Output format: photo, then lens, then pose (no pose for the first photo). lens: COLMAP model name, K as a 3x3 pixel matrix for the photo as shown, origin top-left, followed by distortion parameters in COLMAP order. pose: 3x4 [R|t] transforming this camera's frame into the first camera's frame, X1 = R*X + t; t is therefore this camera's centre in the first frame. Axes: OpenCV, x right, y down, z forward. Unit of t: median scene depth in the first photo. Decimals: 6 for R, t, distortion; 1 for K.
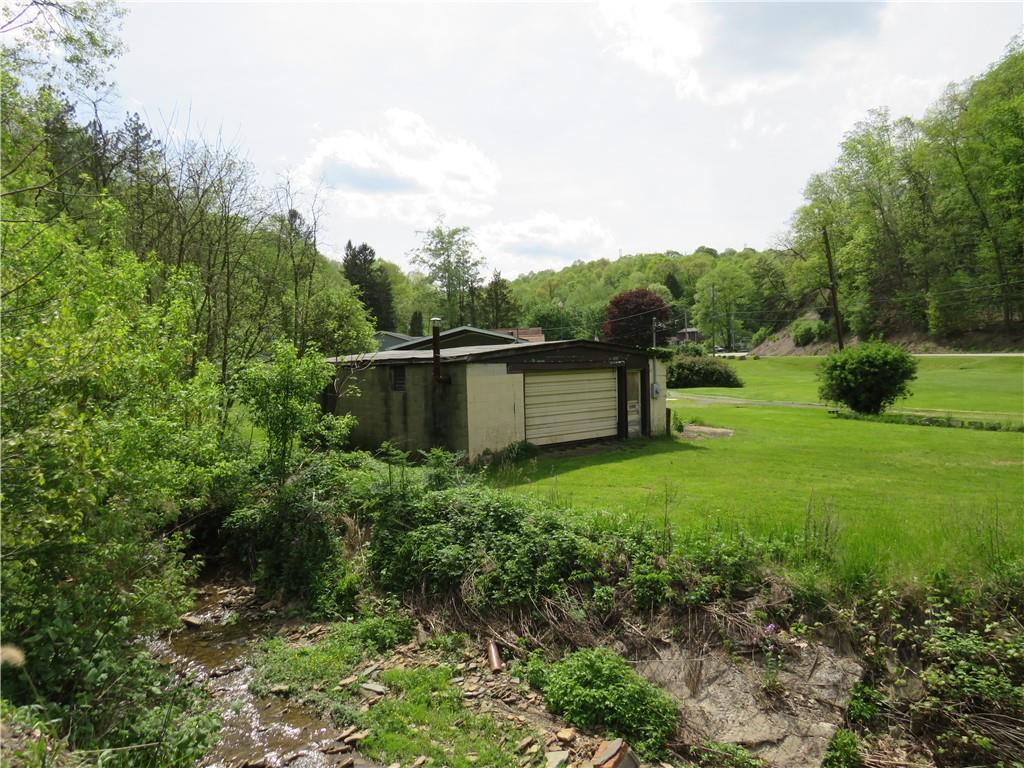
lens RADIAL K [[713.7, 0, 507.8], [0, 713.7, 384.2], [0, 0, 1]] dist [-0.036283, 0.006413]
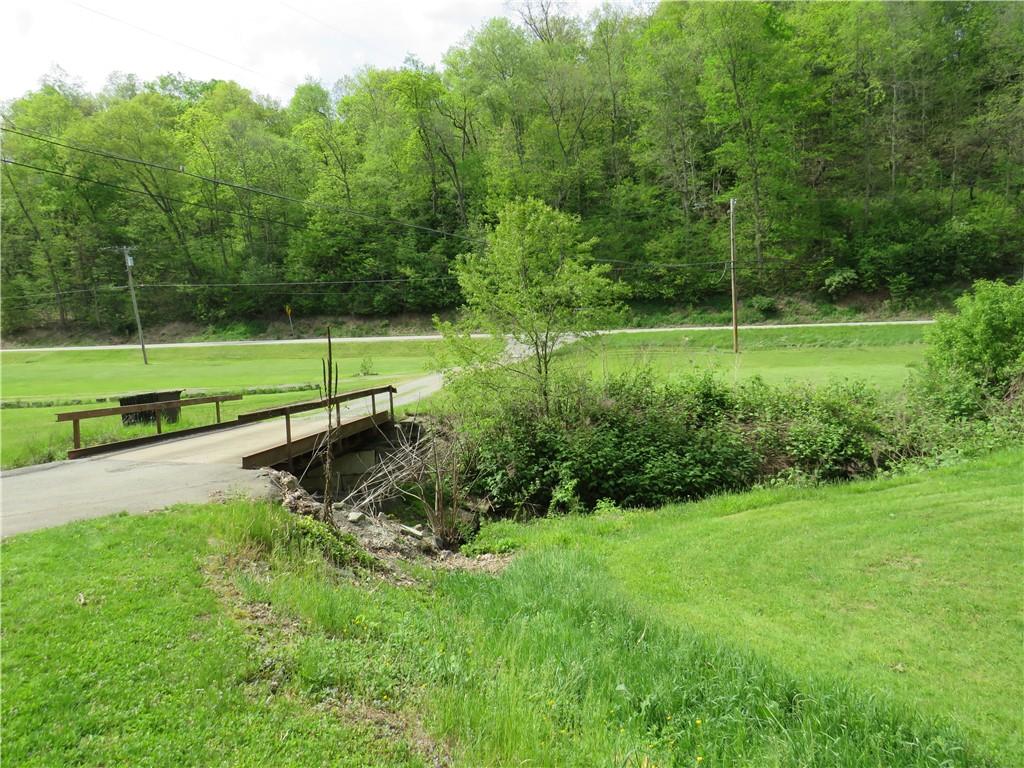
lens RADIAL K [[713.7, 0, 507.8], [0, 713.7, 384.2], [0, 0, 1]] dist [-0.036283, 0.006413]
pose [[0.393321, -0.084704, 0.915491, -0.206410], [0.066470, 0.995761, 0.063573, -0.009090], [-0.916995, 0.035849, 0.397284, -0.347138]]
